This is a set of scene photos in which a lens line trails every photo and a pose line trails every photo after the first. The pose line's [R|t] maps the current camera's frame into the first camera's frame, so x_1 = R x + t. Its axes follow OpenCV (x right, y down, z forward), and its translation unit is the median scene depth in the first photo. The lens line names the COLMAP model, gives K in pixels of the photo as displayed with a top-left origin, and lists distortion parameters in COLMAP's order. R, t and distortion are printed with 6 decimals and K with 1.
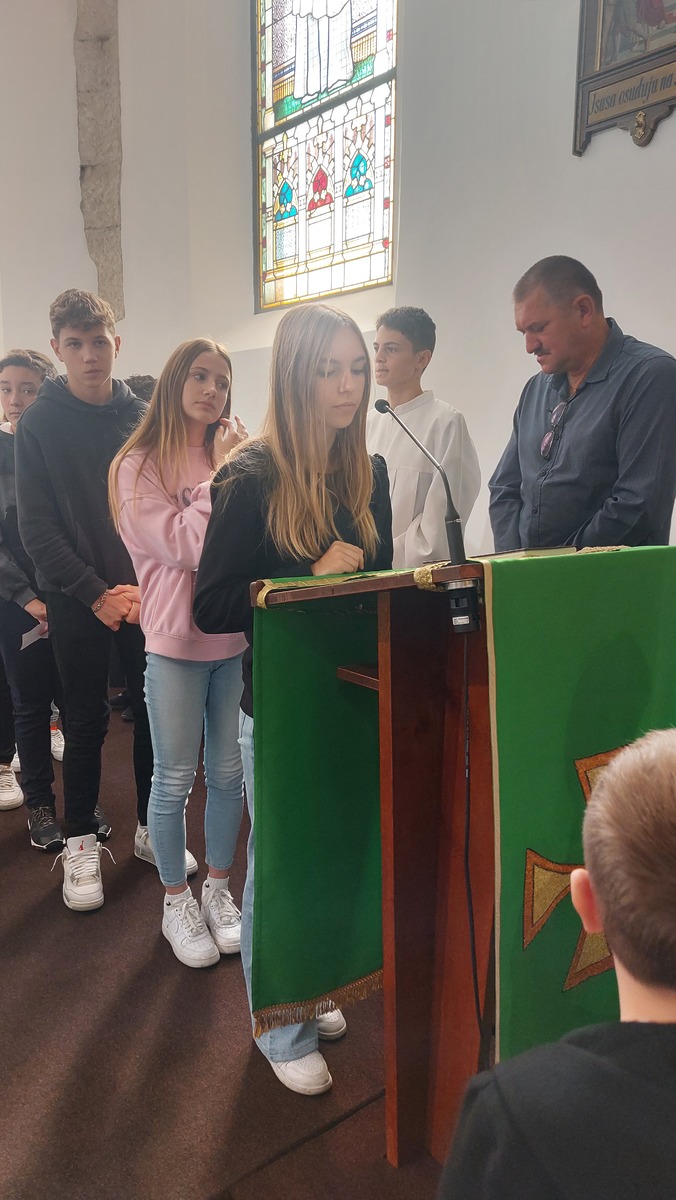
lens RADIAL K [[875.5, 0, 313.9], [0, 875.5, 589.9], [0, 0, 1]] dist [0.068312, -0.040981]
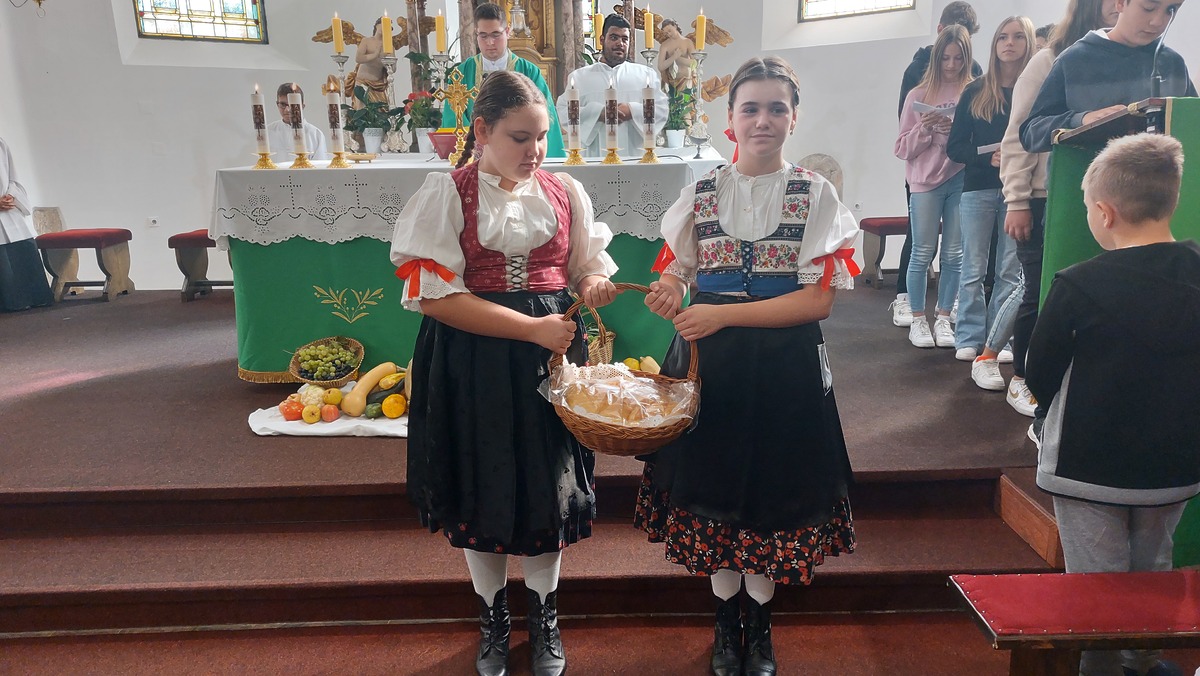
lens RADIAL K [[860.9, 0, 599.4], [0, 860.9, 345.6], [0, 0, 1]] dist [0.063515, -0.055212]
pose [[0.782272, 0.131757, -0.608843, 0.123940], [-0.075673, 0.990237, 0.117063, 0.102559], [0.618323, -0.045502, 0.784606, -0.360471]]
